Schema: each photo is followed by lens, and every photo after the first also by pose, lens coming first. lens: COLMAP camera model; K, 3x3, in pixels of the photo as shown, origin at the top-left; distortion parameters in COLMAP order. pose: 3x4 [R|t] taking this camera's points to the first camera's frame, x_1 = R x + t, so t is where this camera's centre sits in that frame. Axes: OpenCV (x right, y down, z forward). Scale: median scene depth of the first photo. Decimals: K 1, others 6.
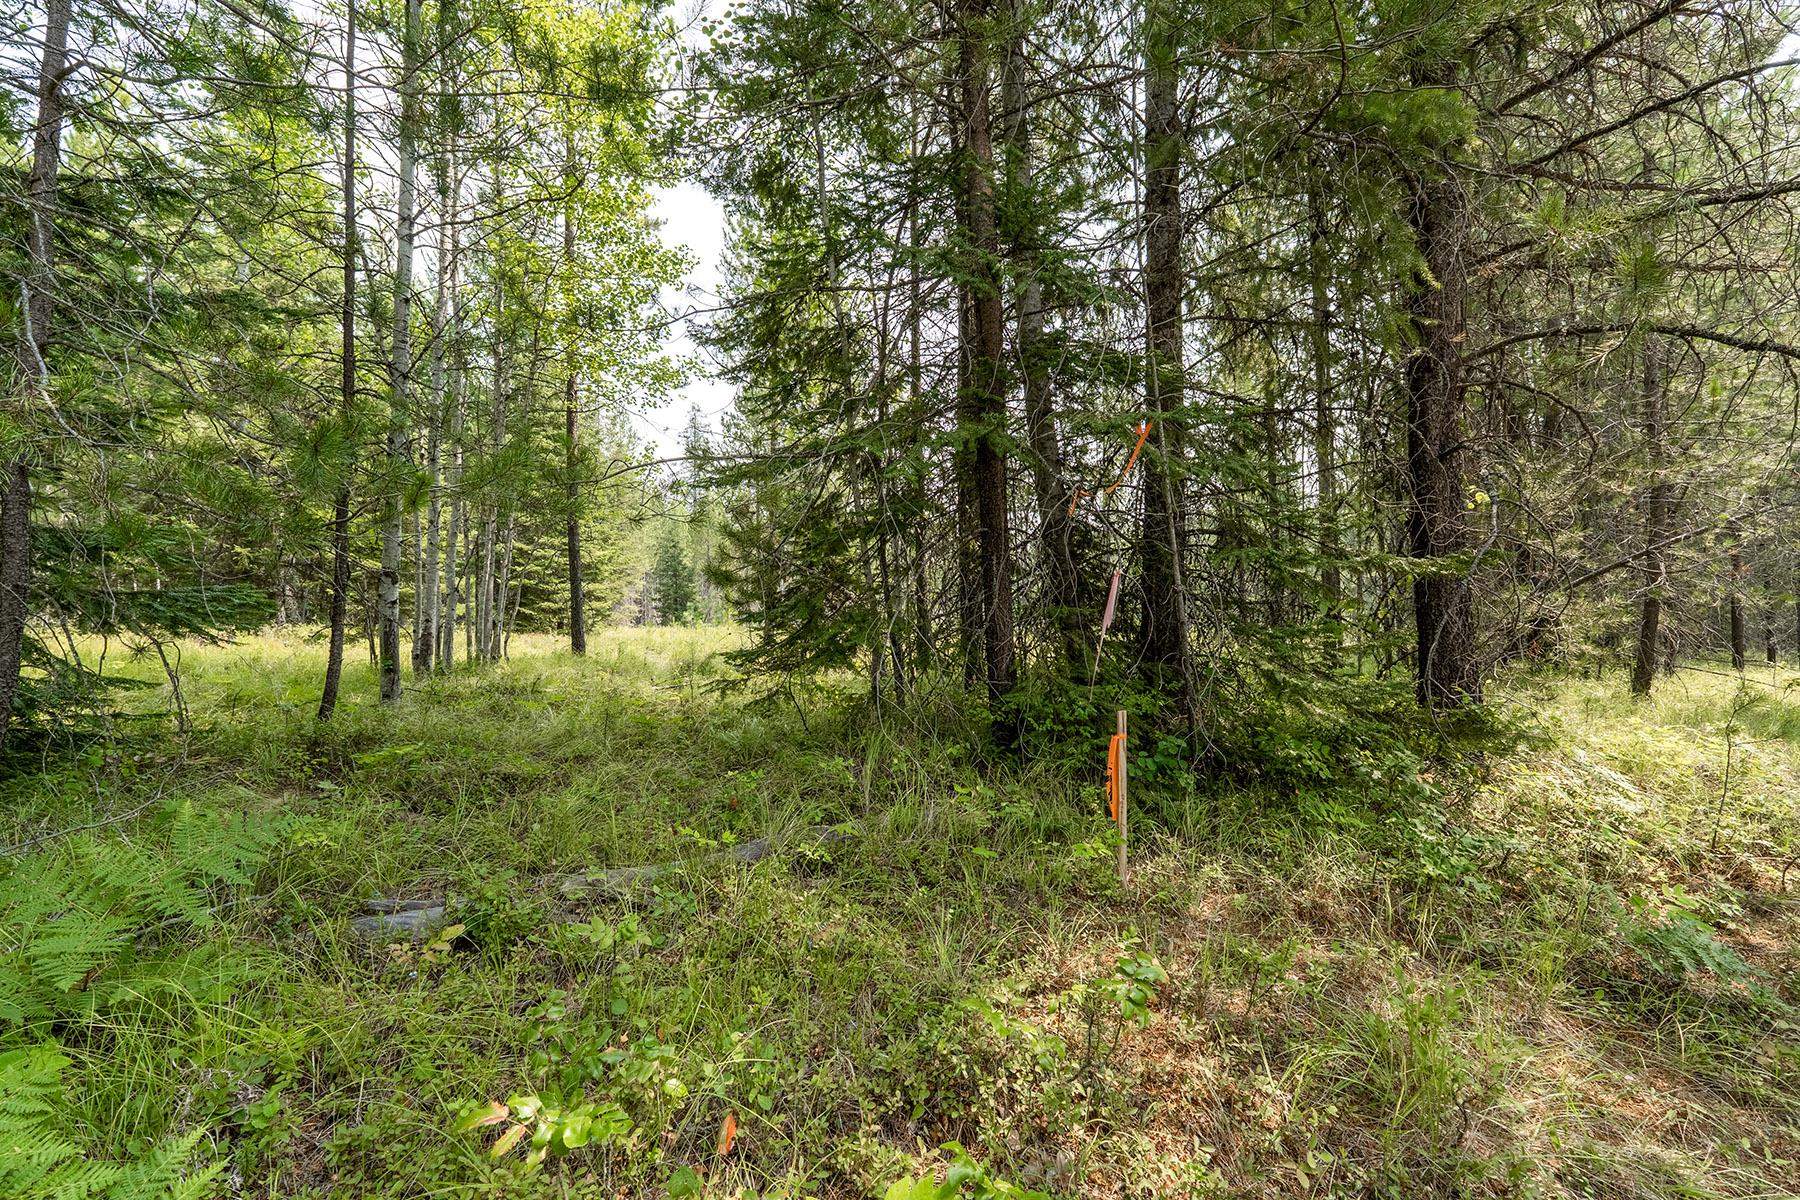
lens RADIAL K [[752.7, 0, 898.5], [0, 752.7, 601.2], [0, 0, 1]] dist [0.007247, -0.001944]
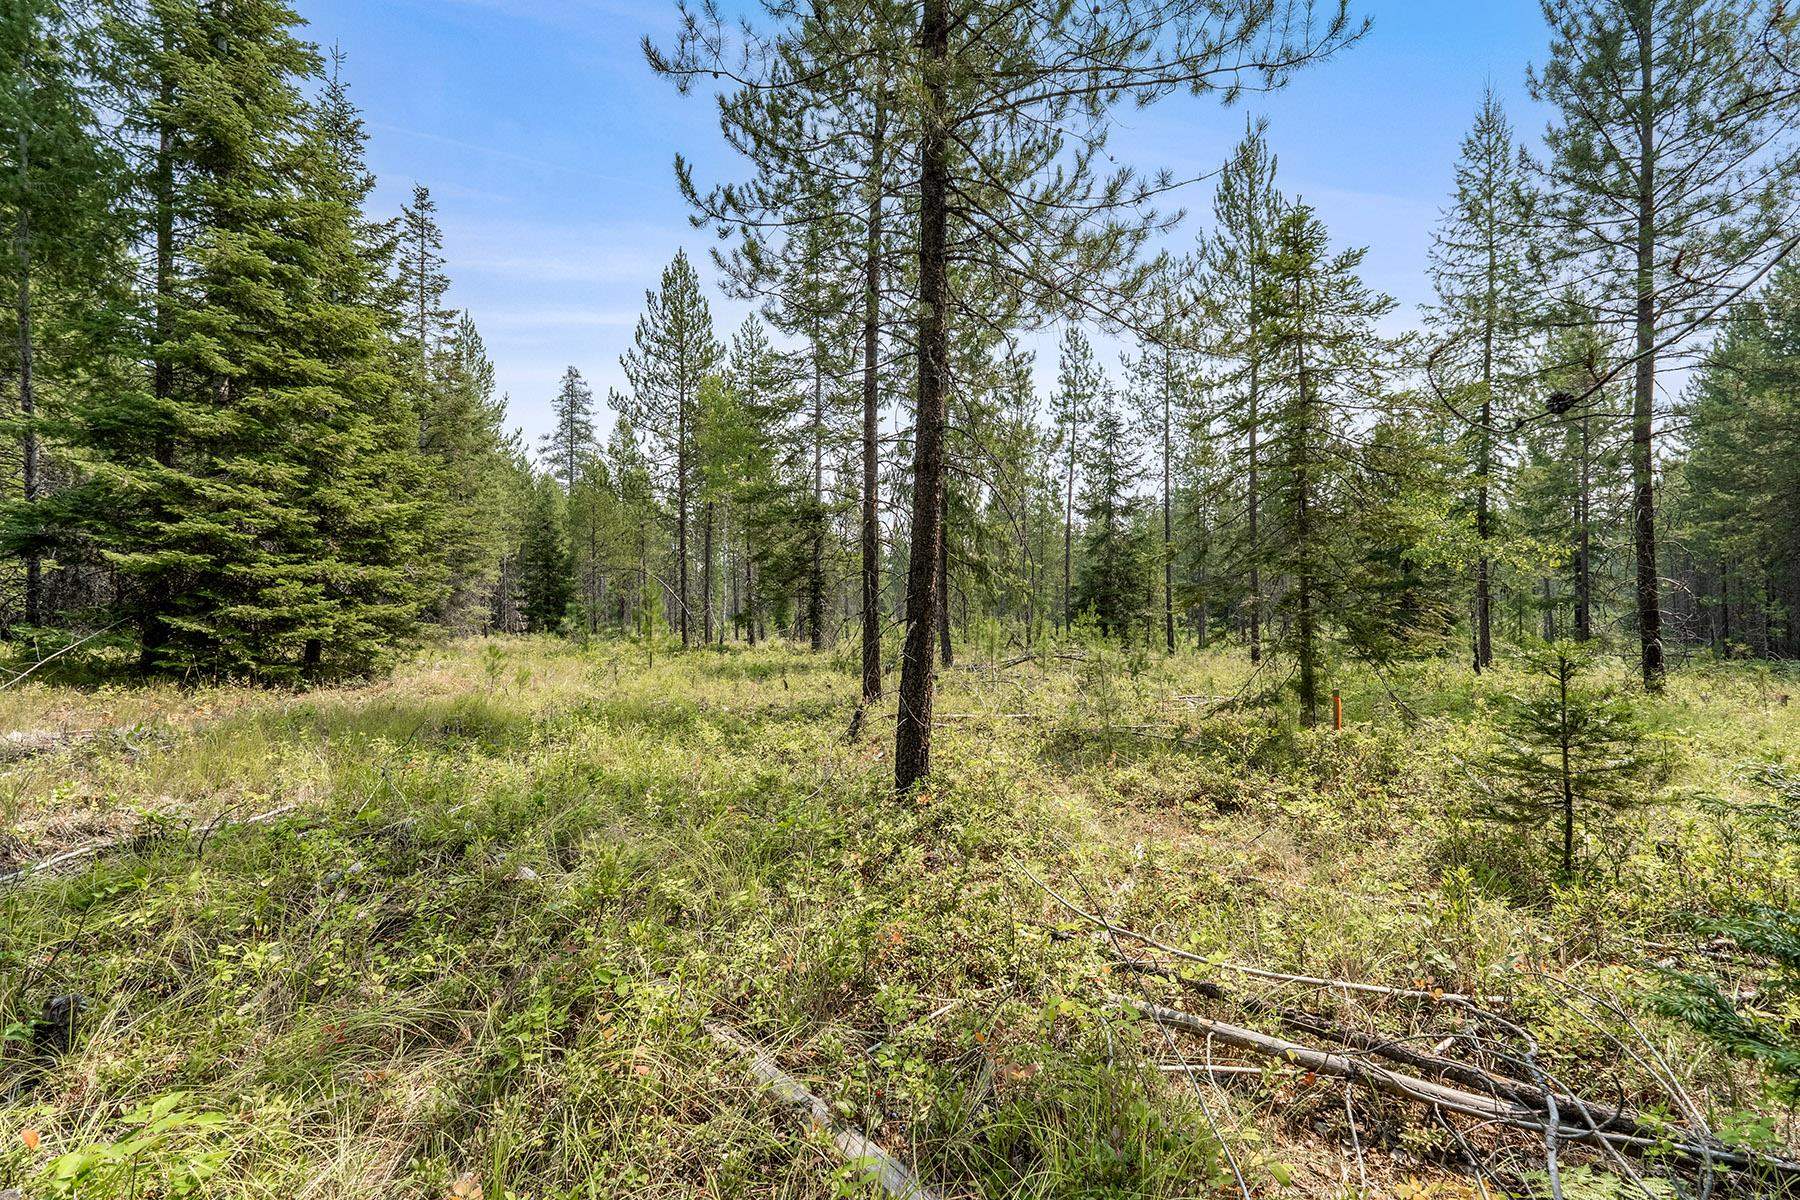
lens RADIAL K [[752.7, 0, 902.1], [0, 752.7, 597.6], [0, 0, 1]] dist [0.007247, -0.001944]
pose [[0.988186, 0.004920, 0.153180, -0.136181], [-0.004306, 0.999981, -0.004340, -0.002641], [-0.153198, 0.003629, 0.988189, 0.448989]]
